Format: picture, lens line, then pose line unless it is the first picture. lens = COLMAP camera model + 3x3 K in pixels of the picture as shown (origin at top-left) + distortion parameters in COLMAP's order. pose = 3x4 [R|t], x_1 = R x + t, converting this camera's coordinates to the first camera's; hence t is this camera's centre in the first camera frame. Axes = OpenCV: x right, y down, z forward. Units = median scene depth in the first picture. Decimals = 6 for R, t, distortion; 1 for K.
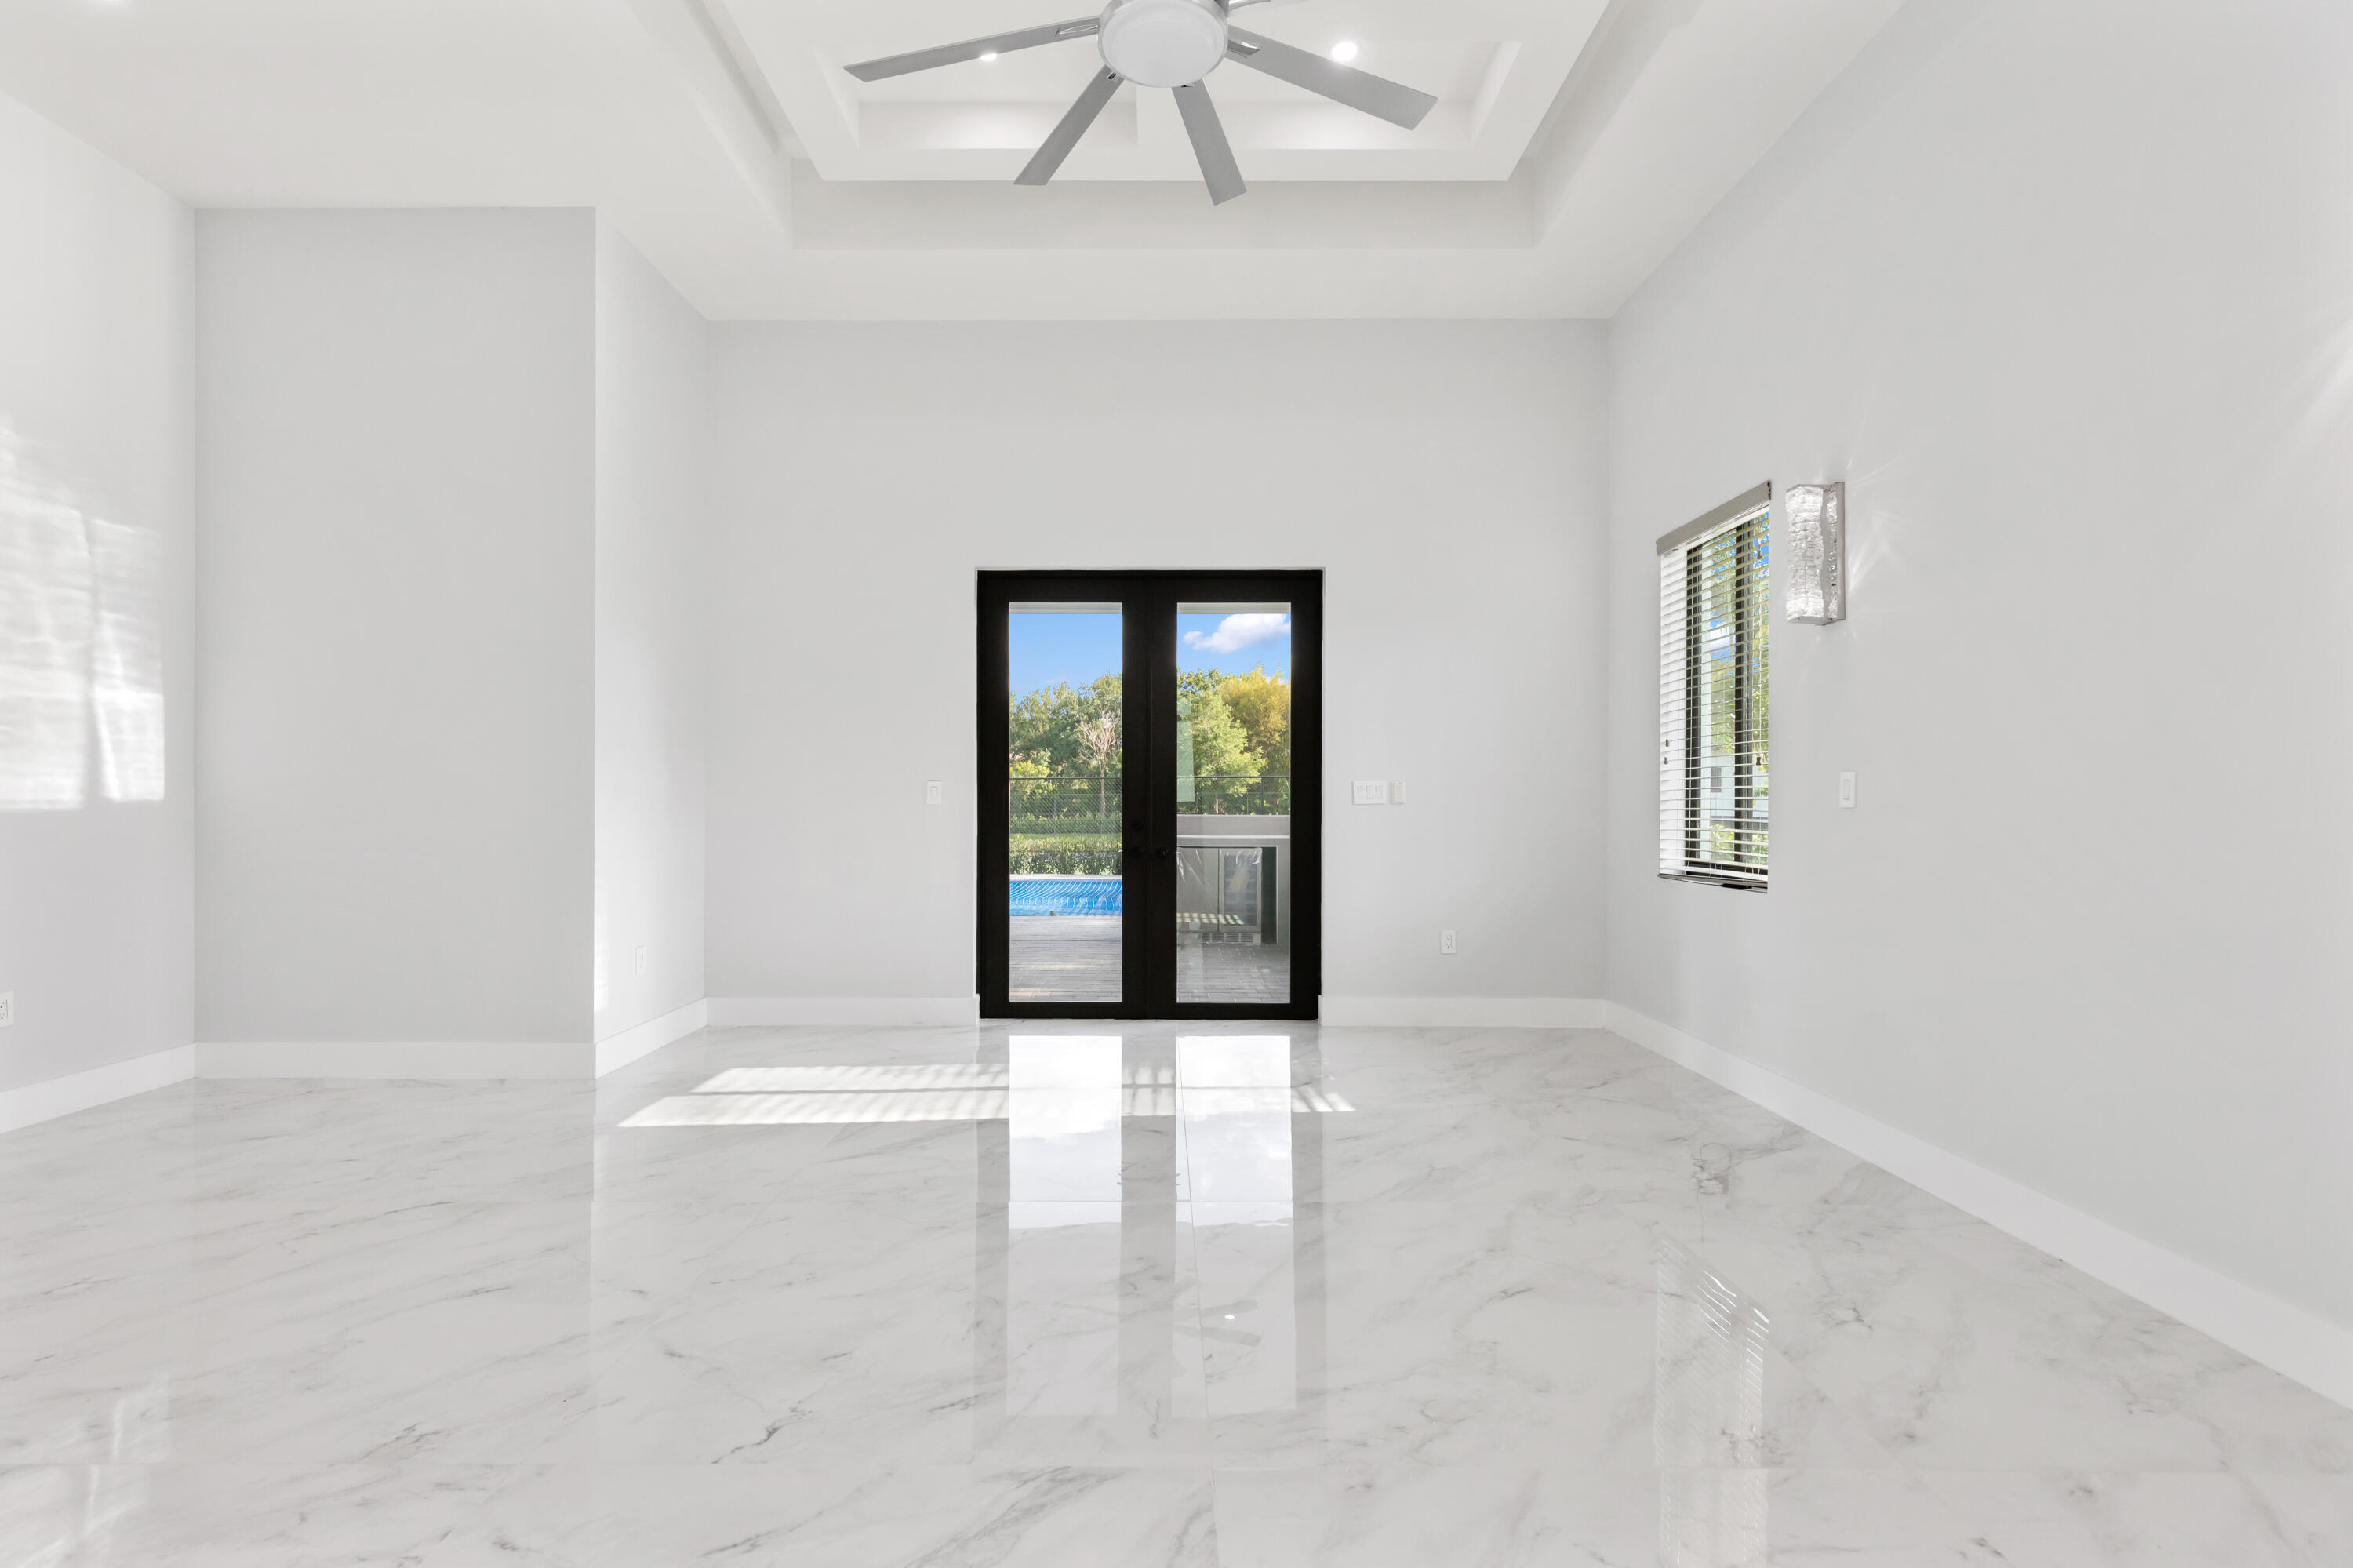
lens RADIAL K [[1066.8, 0, 1148.8], [0, 1066.8, 780.4], [0, 0, 1]] dist [0.006882, -0.000985]
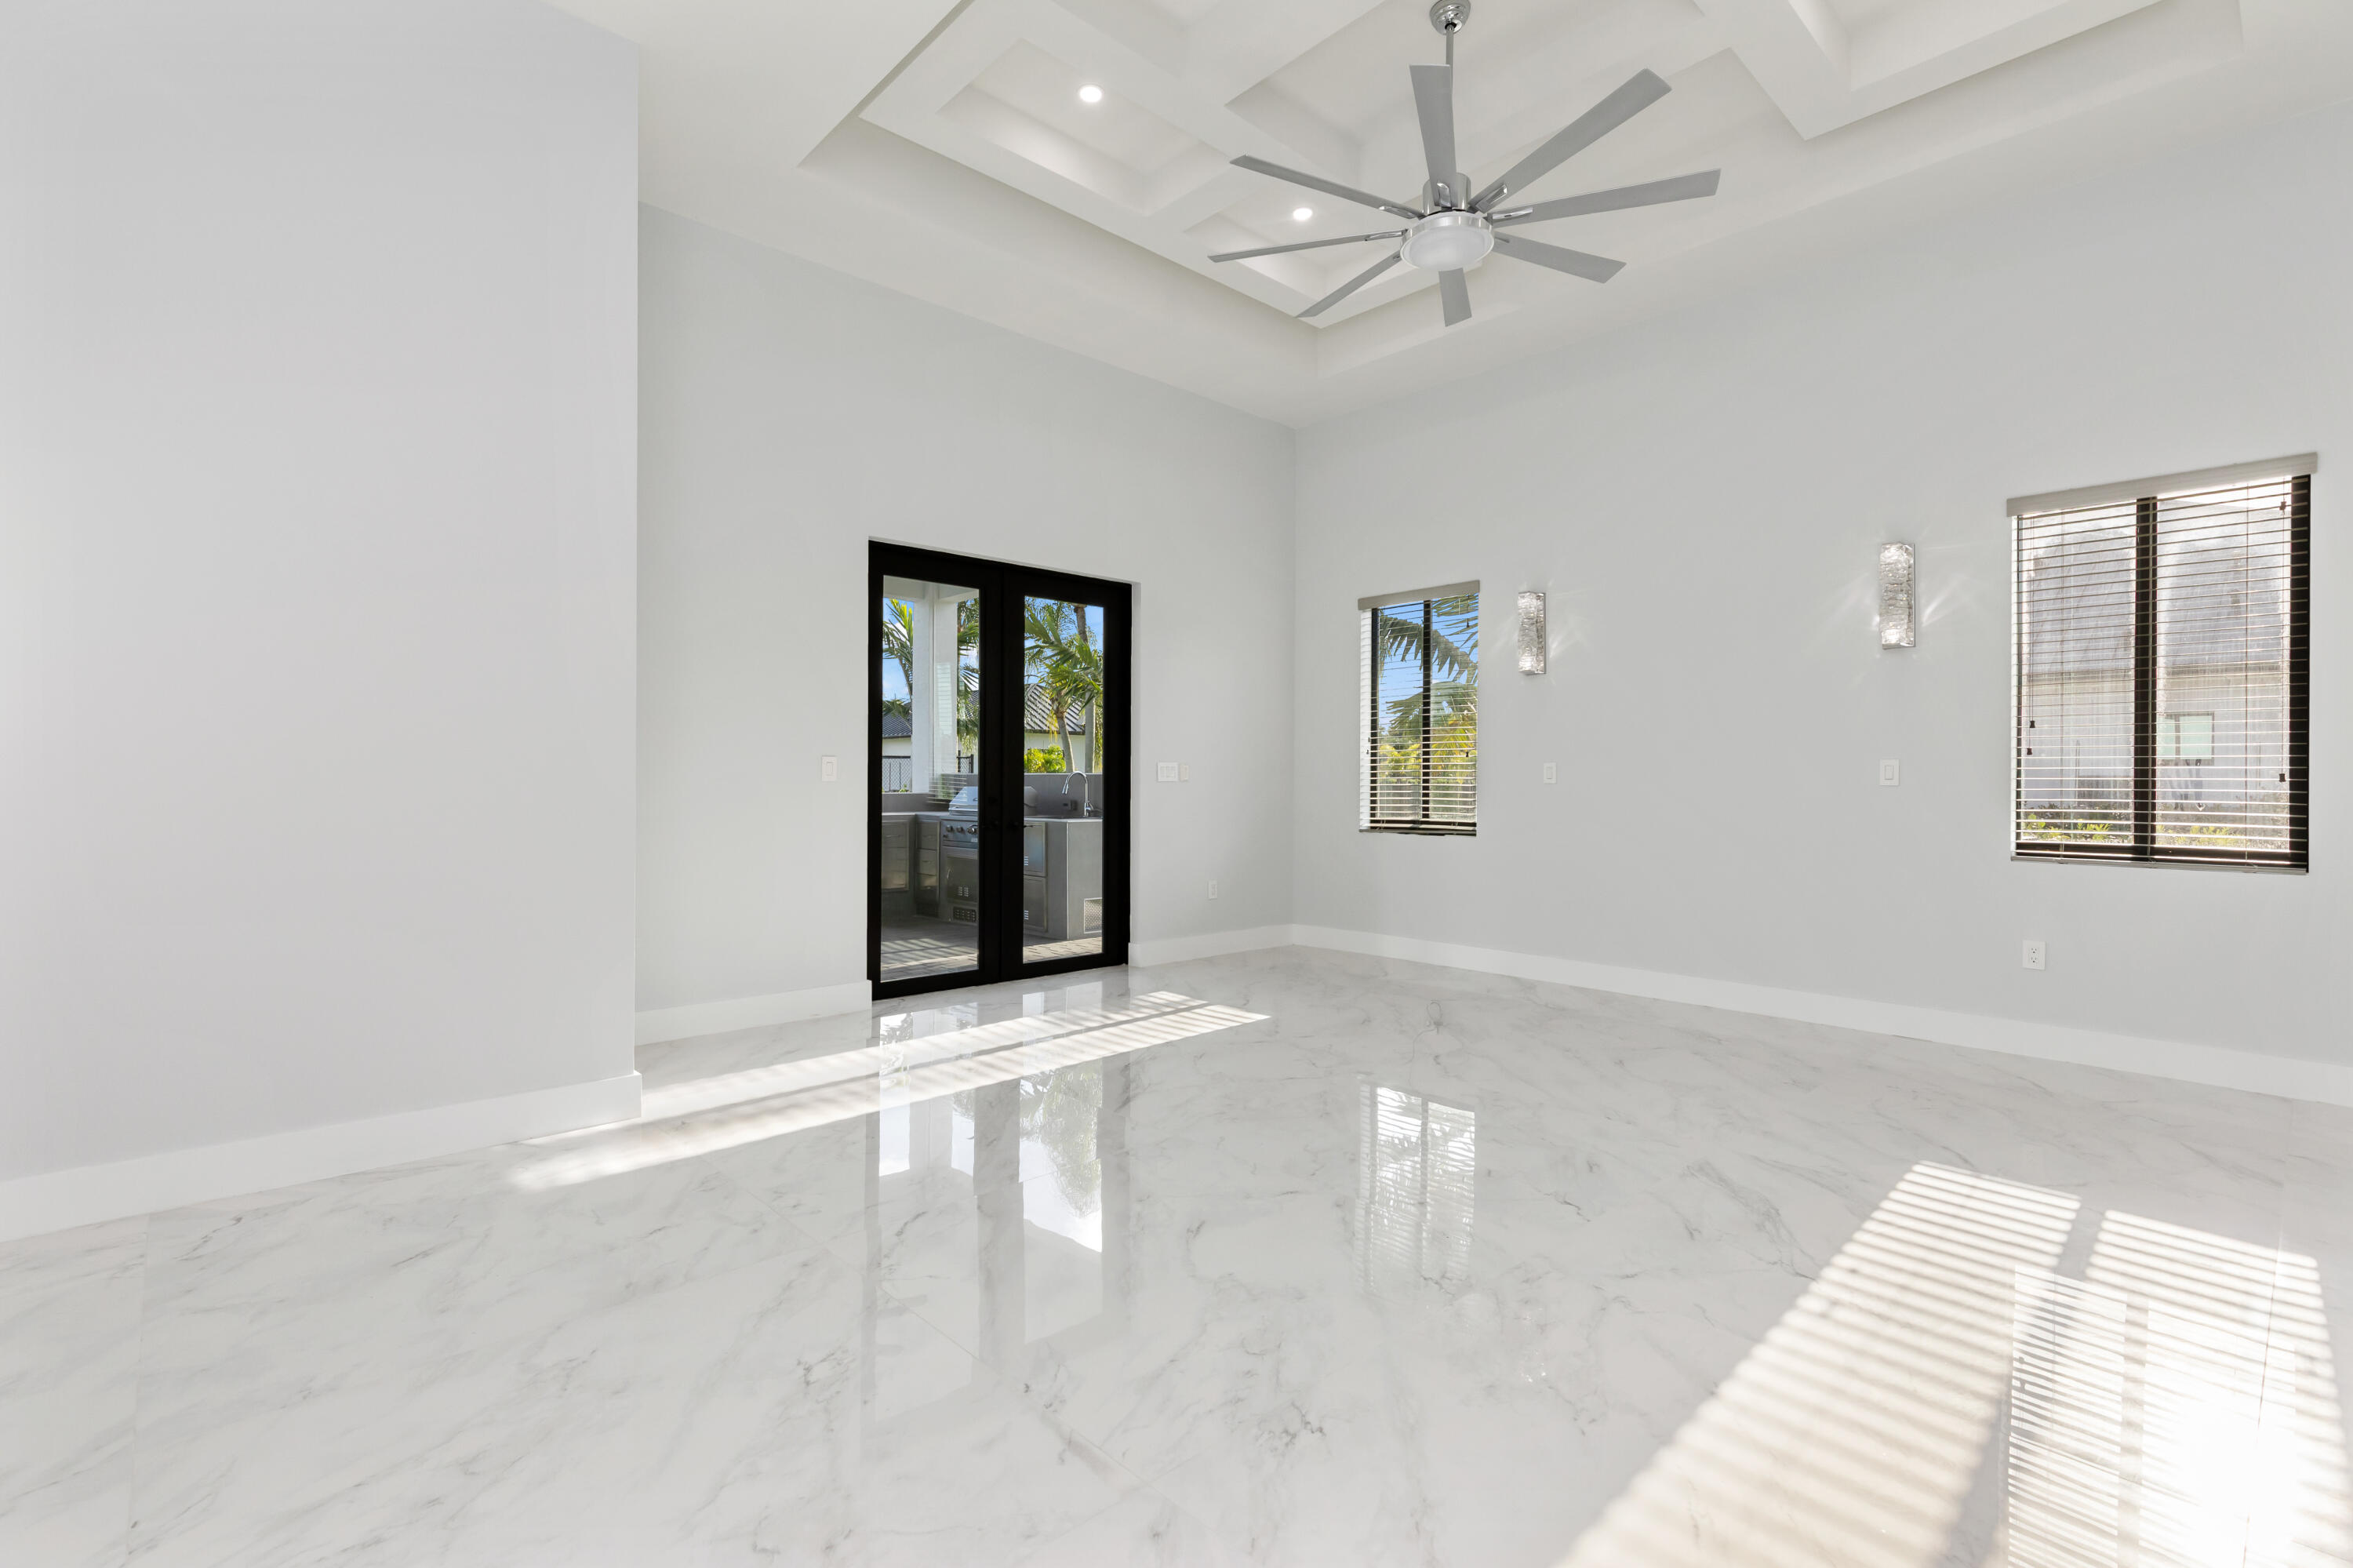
lens RADIAL K [[1066.8, 0, 1160.7], [0, 1066.8, 778.3], [0, 0, 1]] dist [0.006882, -0.000985]
pose [[0.733389, 0.002395, 0.679805, -0.627416], [-0.015342, 0.999797, 0.013029, 0.002461], [-0.679636, -0.019985, 0.733278, 0.106872]]
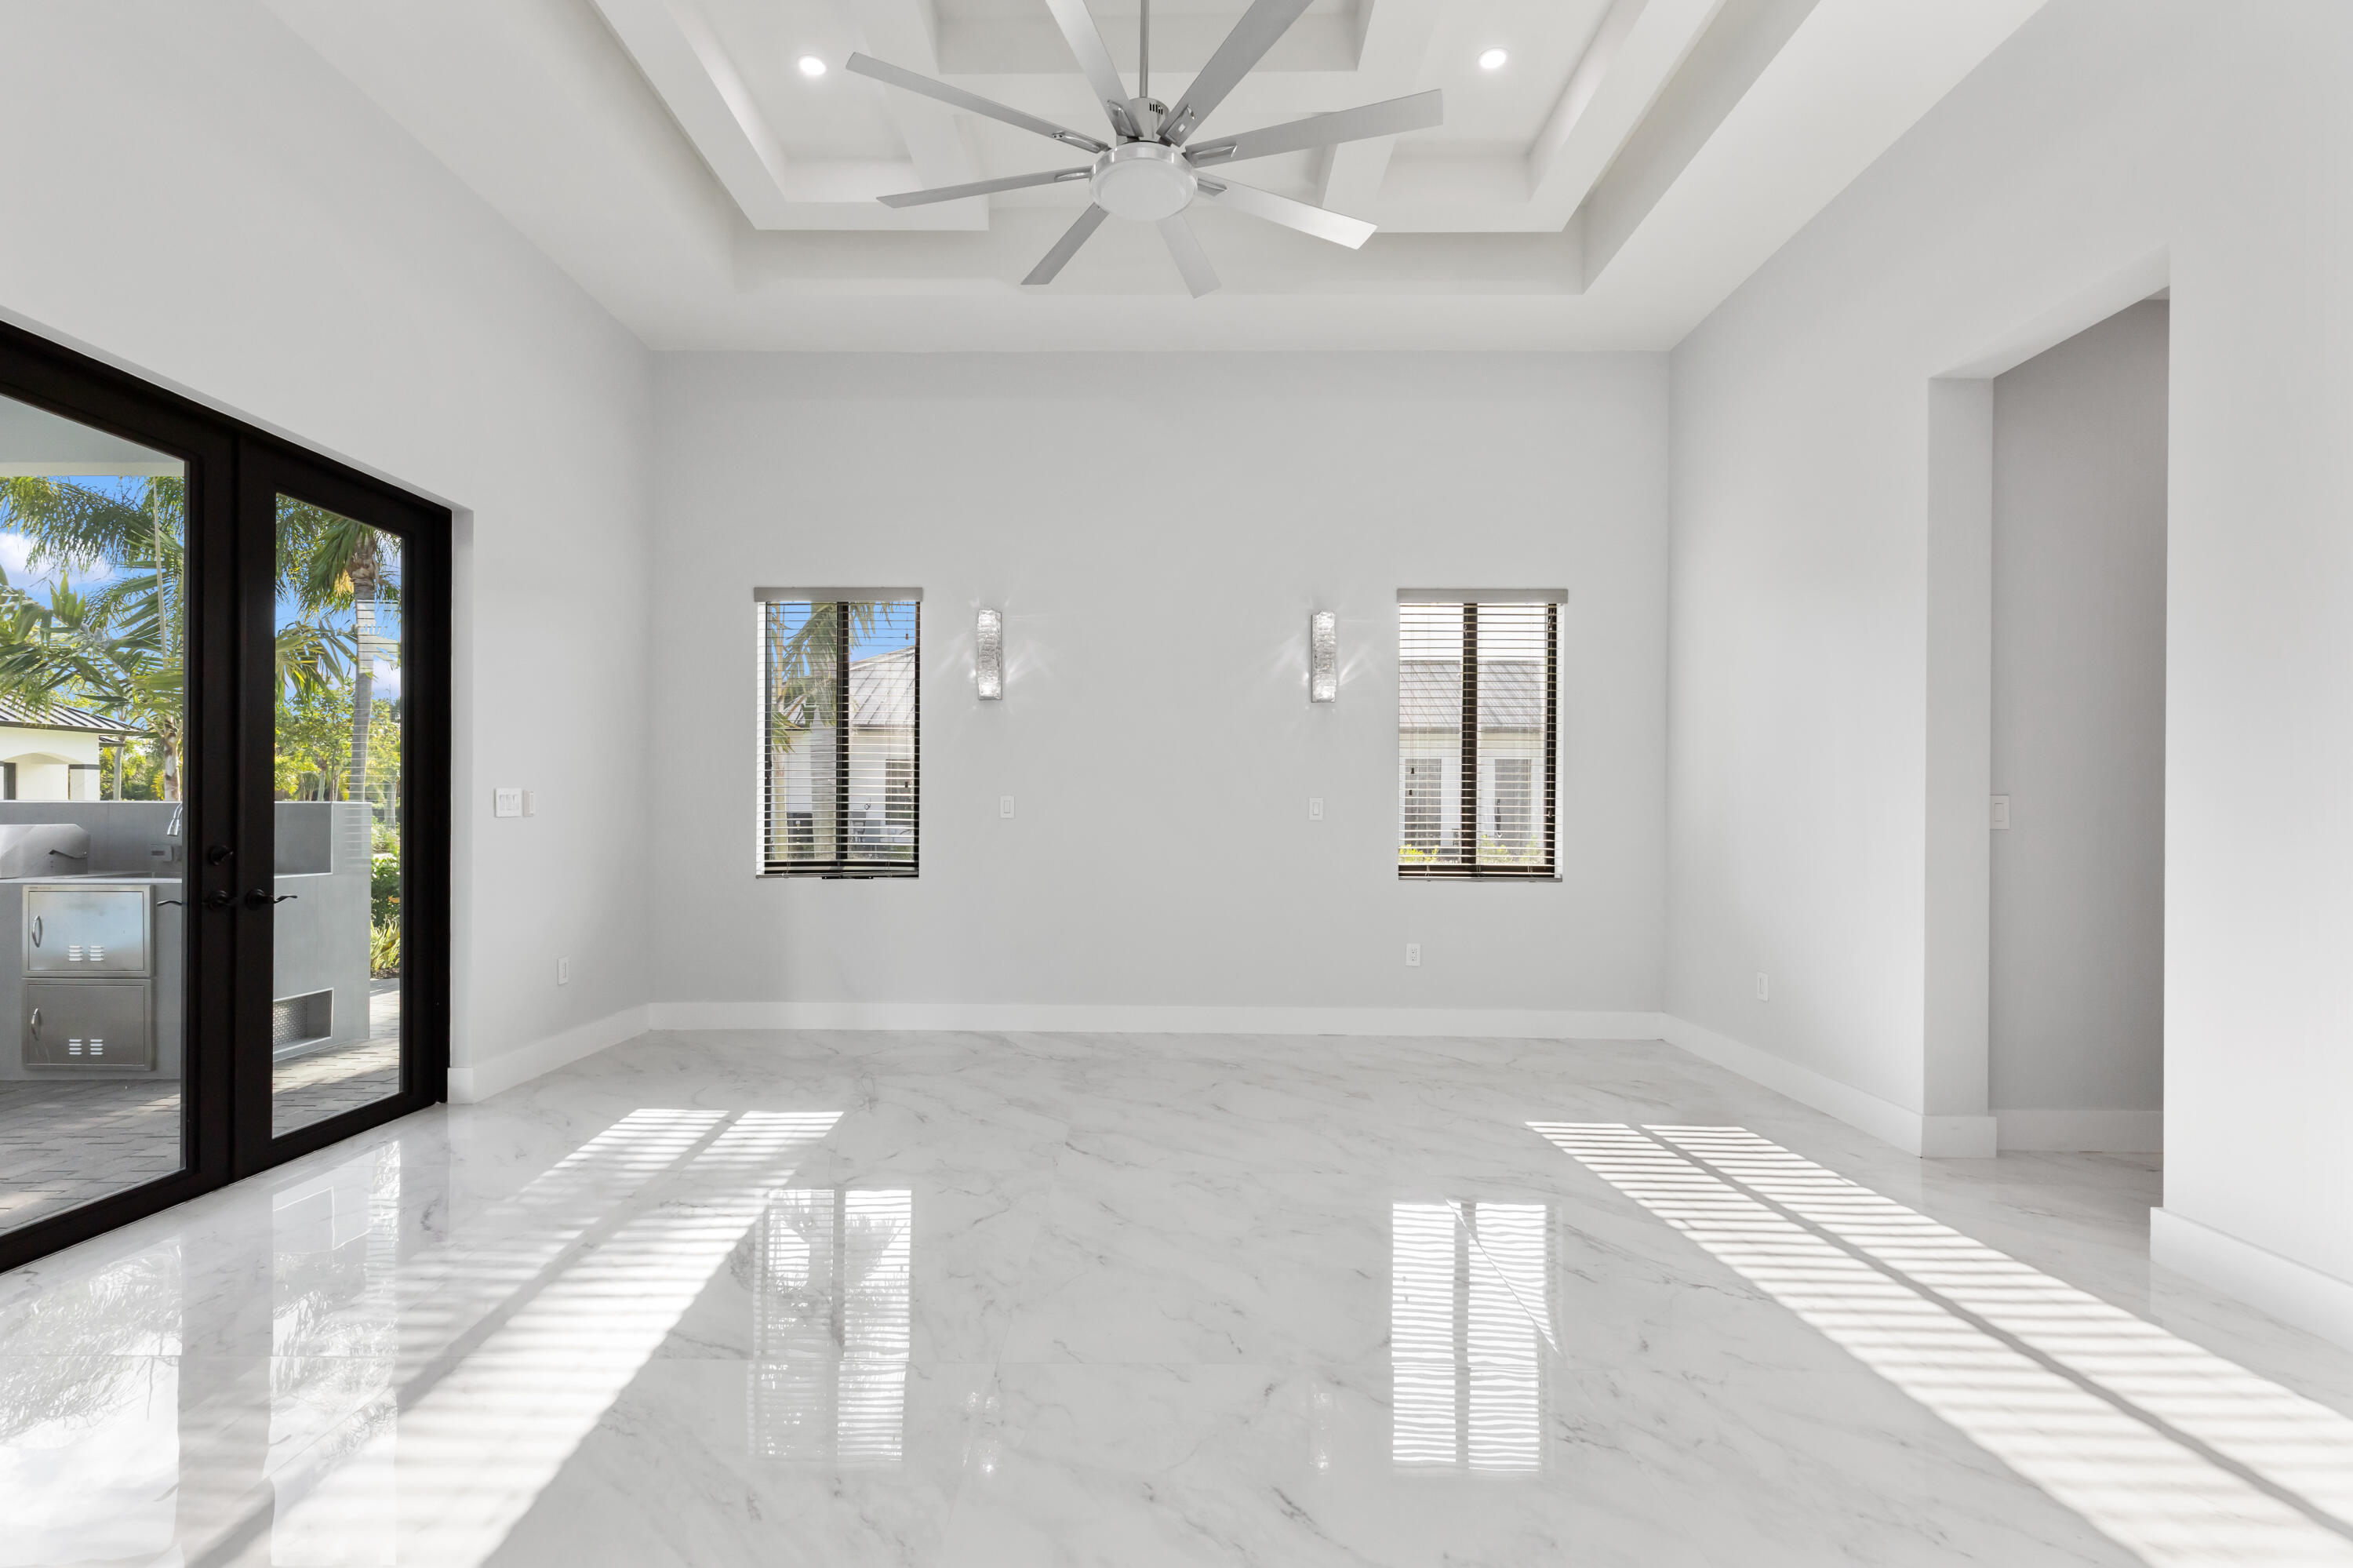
lens RADIAL K [[1066.8, 0, 1154.0], [0, 1066.8, 807.9], [0, 0, 1]] dist [0.006882, -0.000985]
pose [[0.005679, 0.003196, 0.999979, -0.606853], [-0.023705, 0.999714, -0.003060, 0.006162], [-0.999703, -0.023687, 0.005753, 0.497453]]
